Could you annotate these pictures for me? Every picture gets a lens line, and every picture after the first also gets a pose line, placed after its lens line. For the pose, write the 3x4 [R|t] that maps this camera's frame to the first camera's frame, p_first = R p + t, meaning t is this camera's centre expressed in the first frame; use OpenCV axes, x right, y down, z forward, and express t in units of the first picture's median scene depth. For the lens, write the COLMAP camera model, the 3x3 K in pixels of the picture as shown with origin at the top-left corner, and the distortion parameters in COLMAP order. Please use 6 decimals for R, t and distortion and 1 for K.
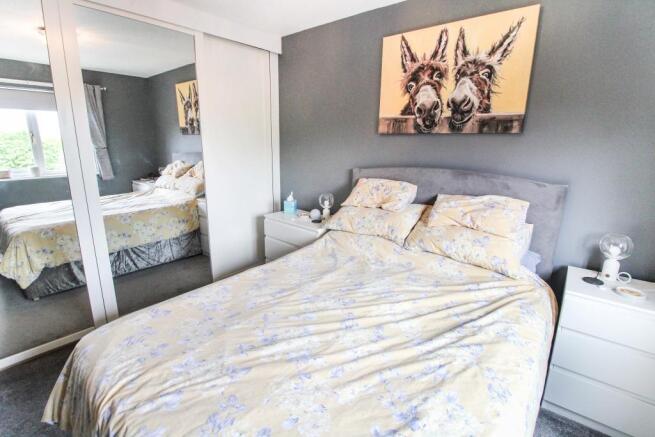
lens RADIAL K [[302.6, 0, 329.6], [0, 302.6, 215.4], [0, 0, 1]] dist [-0.017483, -0.001957]
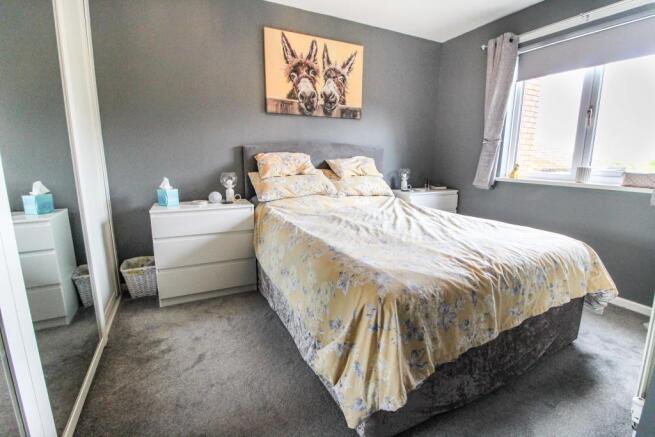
lens RADIAL K [[302.6, 0, 330.8], [0, 302.6, 219.2], [0, 0, 1]] dist [-0.017483, -0.001957]
pose [[0.402281, -0.195262, 0.894451, -0.970820], [0.215646, 0.969711, 0.114704, 0.042604], [-0.889756, 0.146742, 0.432204, 0.433040]]
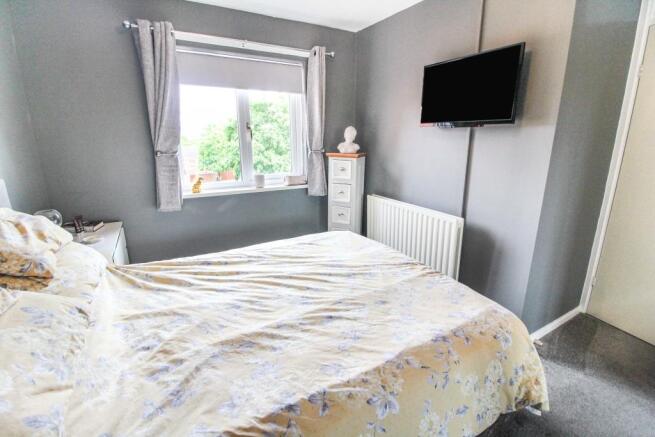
lens RADIAL K [[302.6, 0, 328.6], [0, 302.6, 217.7], [0, 0, 1]] dist [-0.017483, -0.001957]
pose [[-0.937203, -0.105963, 0.332299, -0.306489], [0.067350, 0.879823, 0.470506, -0.276163], [-0.342221, 0.463340, -0.817436, 1.171534]]
